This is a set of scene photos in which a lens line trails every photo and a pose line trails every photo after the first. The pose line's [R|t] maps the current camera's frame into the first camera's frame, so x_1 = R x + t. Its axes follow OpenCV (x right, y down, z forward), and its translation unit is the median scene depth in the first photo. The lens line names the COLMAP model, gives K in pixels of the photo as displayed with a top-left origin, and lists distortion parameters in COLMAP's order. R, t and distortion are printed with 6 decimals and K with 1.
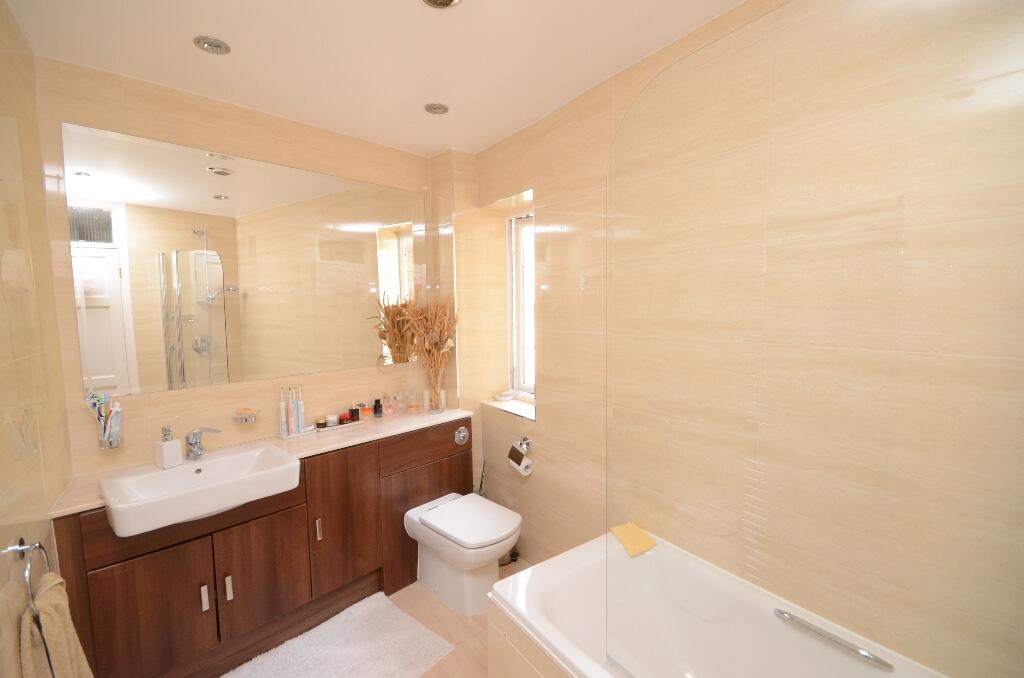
lens RADIAL K [[456.0, 0, 512.0], [0, 456.0, 339.0], [0, 0, 1]] dist [-0.000782, -0.007560]
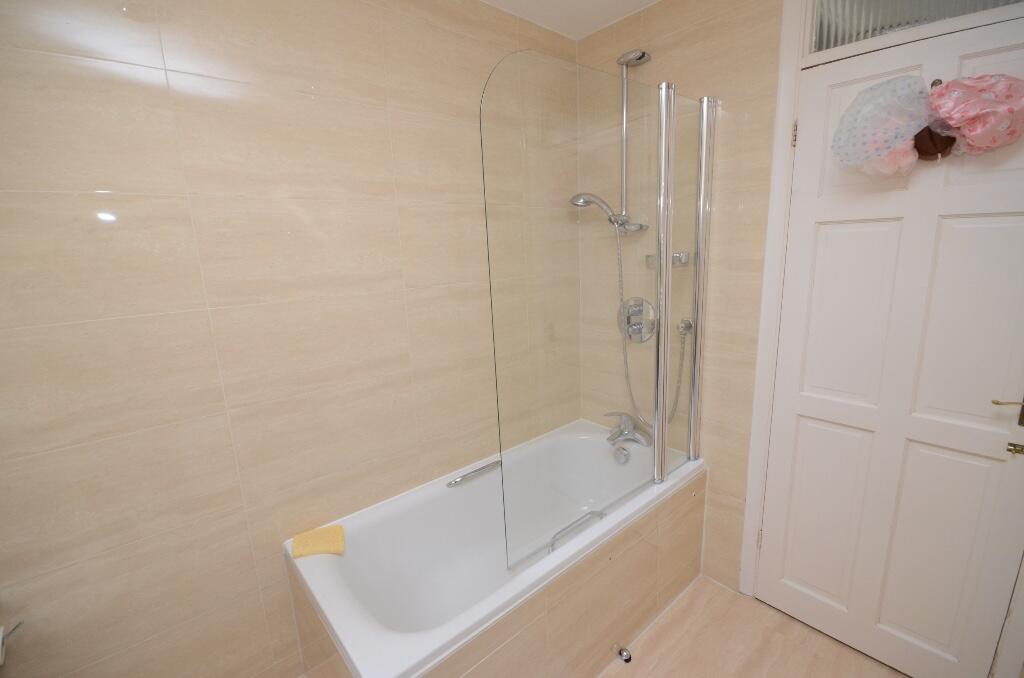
lens RADIAL K [[456.0, 0, 512.0], [0, 456.0, 339.0], [0, 0, 1]] dist [-0.000782, -0.007560]
pose [[-0.119523, -0.181604, 0.976081, -0.613366], [0.107588, 0.974970, 0.194572, -0.060864], [-0.986985, 0.128270, -0.096993, 0.798346]]
